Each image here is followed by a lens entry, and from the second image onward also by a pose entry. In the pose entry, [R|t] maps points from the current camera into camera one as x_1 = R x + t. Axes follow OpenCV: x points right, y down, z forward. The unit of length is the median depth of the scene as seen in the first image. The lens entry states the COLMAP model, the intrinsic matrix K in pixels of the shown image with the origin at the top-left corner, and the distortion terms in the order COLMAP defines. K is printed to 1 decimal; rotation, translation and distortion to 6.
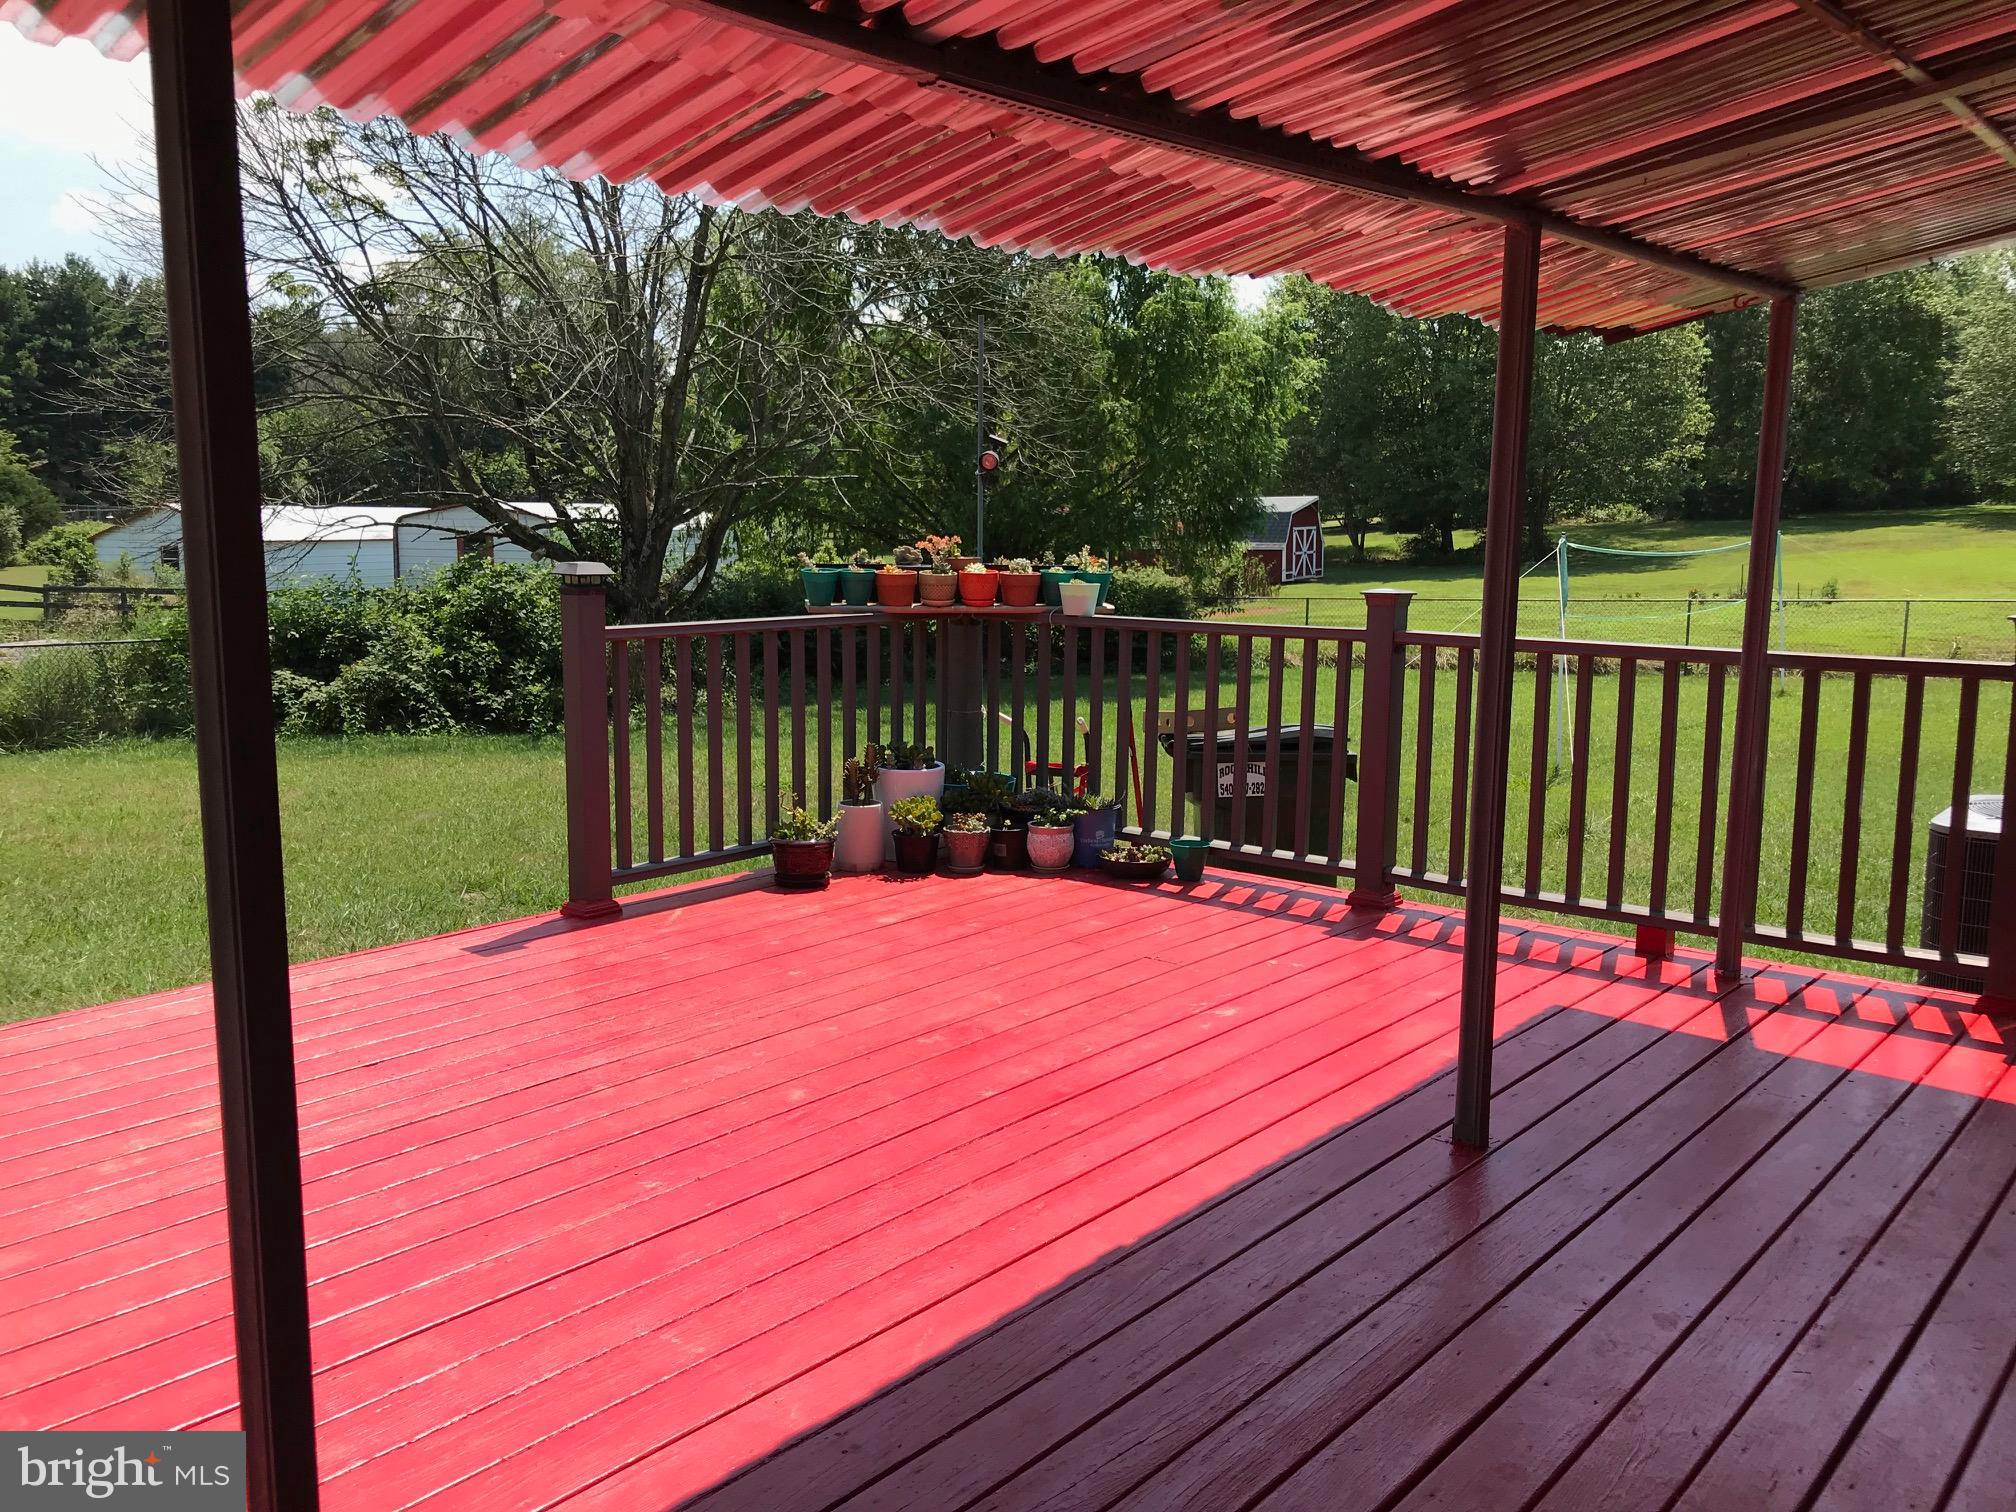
lens RADIAL K [[1680.9, 0, 1006.2], [0, 1680.9, 760.7], [0, 0, 1]] dist [0.049940, -0.037498]
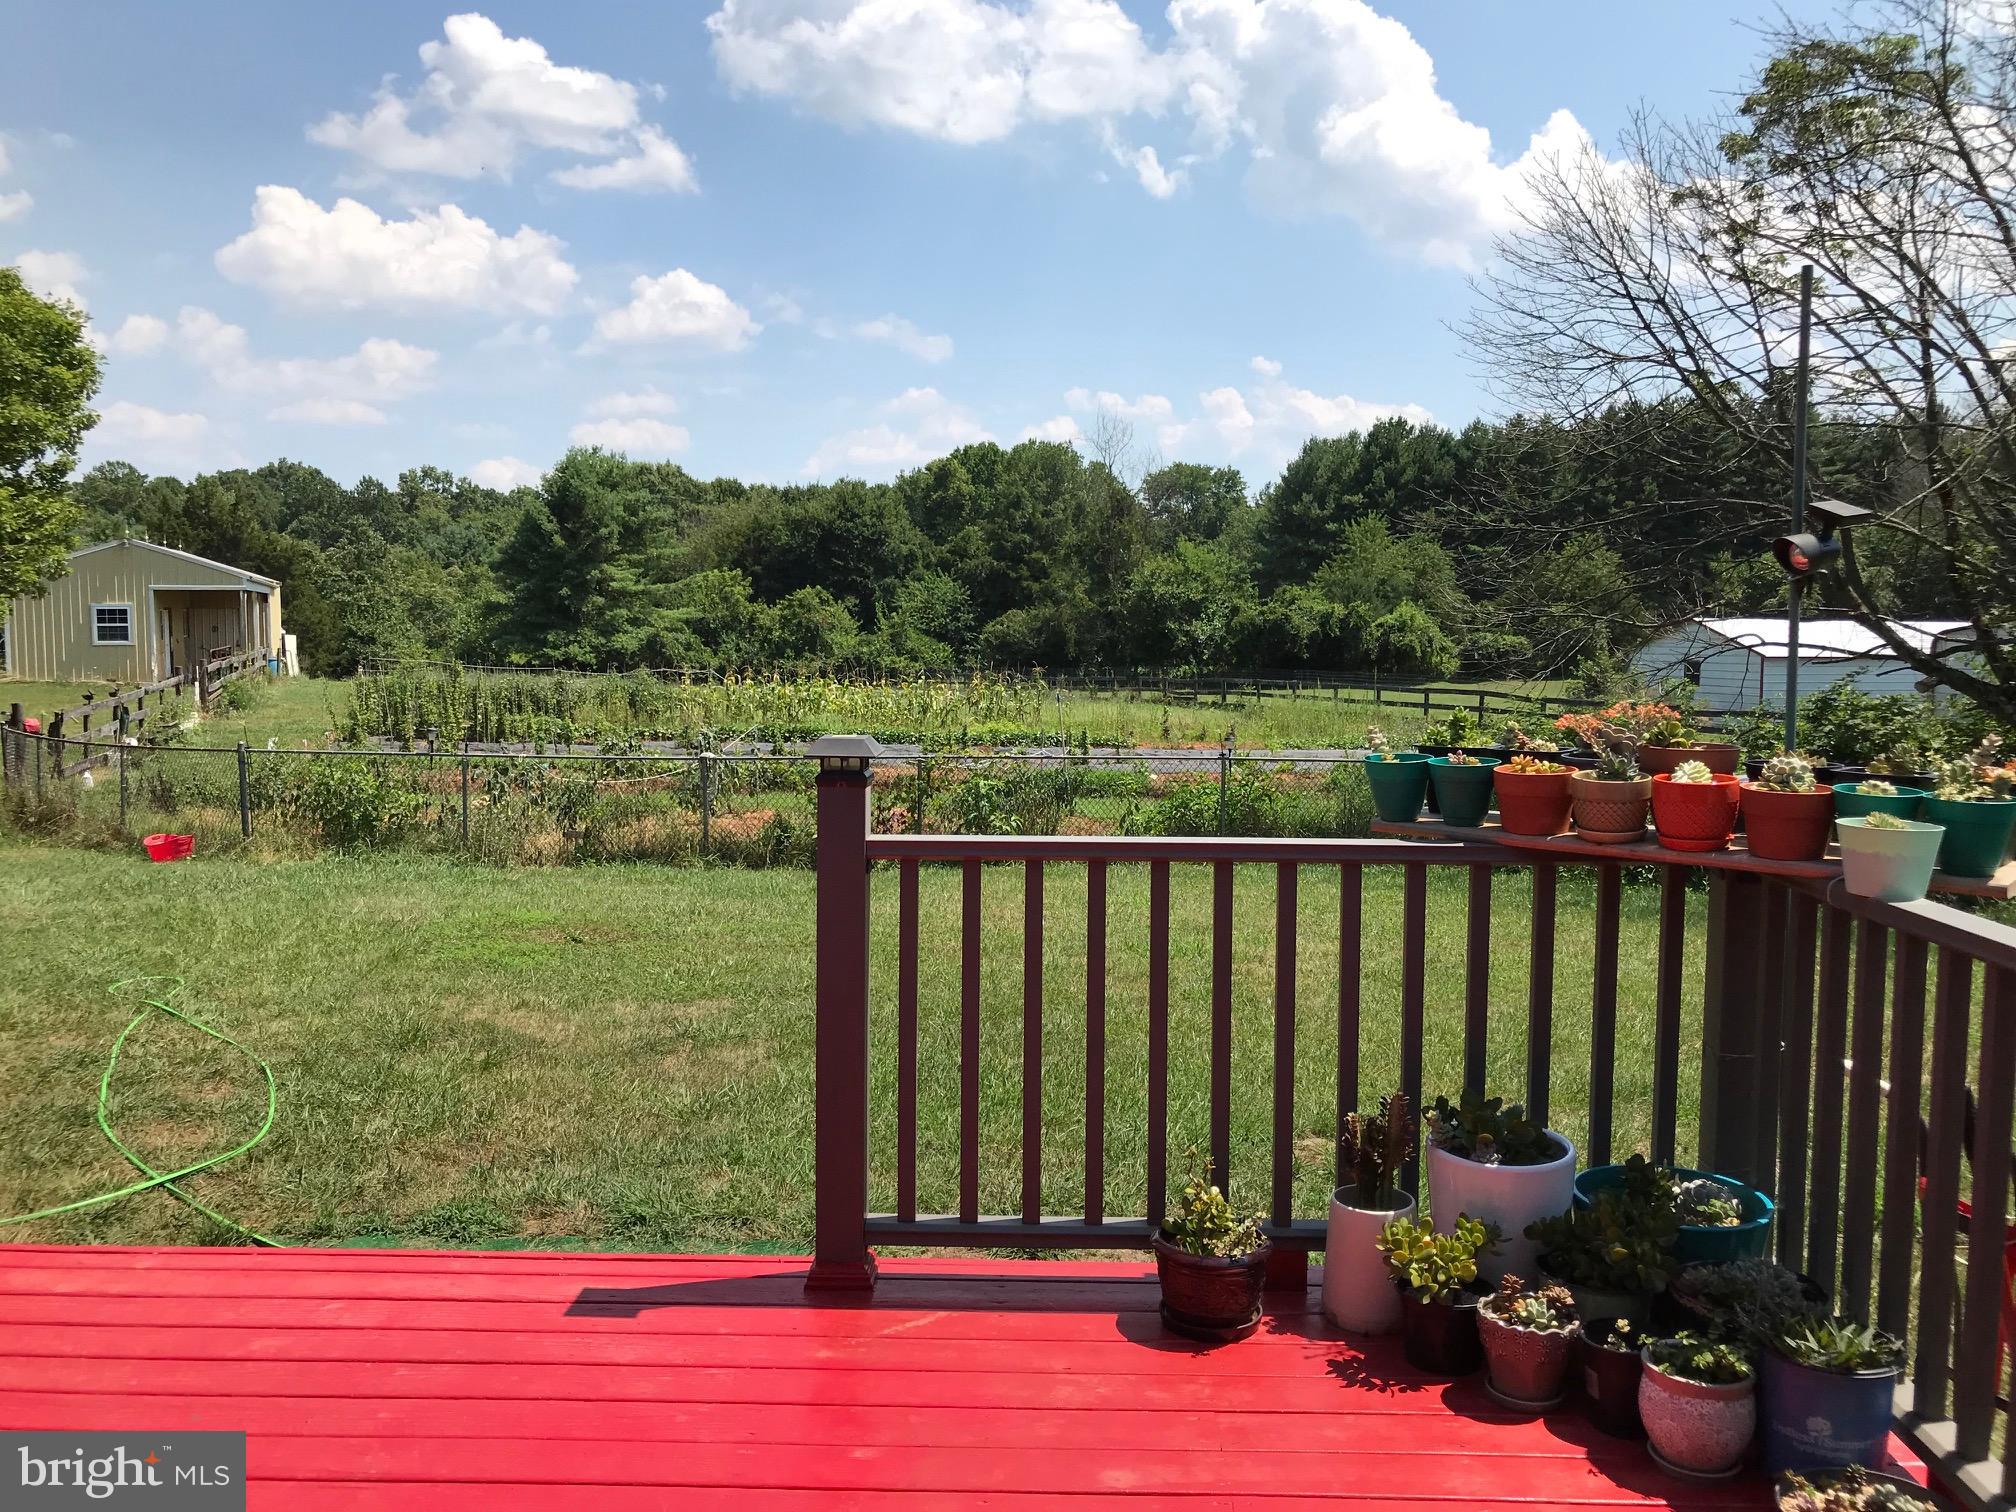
lens RADIAL K [[1680.9, 0, 1002.2], [0, 1680.9, 739.4], [0, 0, 1]] dist [0.049940, -0.037498]
pose [[0.608274, 0.050826, -0.792098, 0.268940], [-0.111922, 0.993469, -0.022201, -0.097736], [0.785796, 0.102158, 0.609990, 0.590023]]
